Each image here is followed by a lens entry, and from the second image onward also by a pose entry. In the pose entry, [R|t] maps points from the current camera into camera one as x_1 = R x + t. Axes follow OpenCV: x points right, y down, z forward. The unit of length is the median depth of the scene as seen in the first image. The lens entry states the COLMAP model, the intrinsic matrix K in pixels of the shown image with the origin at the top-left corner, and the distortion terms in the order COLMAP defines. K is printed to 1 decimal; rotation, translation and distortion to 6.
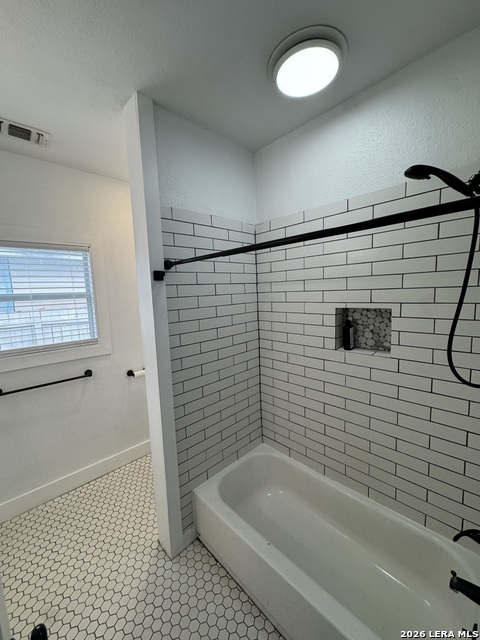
lens RADIAL K [[256.3, 0, 240.9], [0, 256.3, 320.6], [0, 0, 1]] dist [-0.003290, 0.000282]
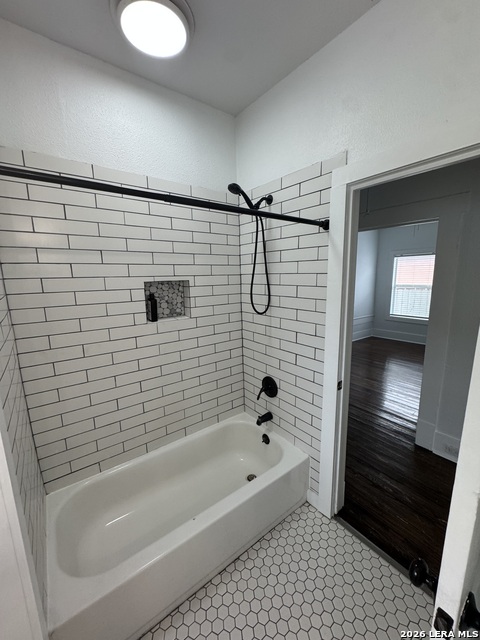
lens RADIAL K [[256.3, 0, 240.9], [0, 256.3, 320.6], [0, 0, 1]] dist [-0.003290, 0.000282]
pose [[0.124350, -0.138161, 0.982572, -0.616818], [0.127551, 0.984268, 0.122257, 0.026978], [-0.984006, 0.110125, 0.140017, 0.515676]]
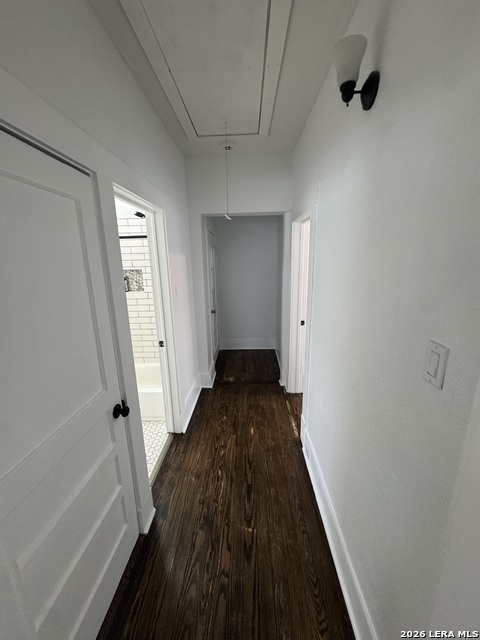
lens RADIAL K [[256.3, 0, 240.9], [0, 256.3, 320.6], [0, 0, 1]] dist [-0.003290, 0.000282]
pose [[0.724027, -0.131824, 0.677058, -0.295740], [0.072089, 0.990654, 0.115792, 0.172397], [-0.685994, -0.035028, 0.726763, -1.045796]]
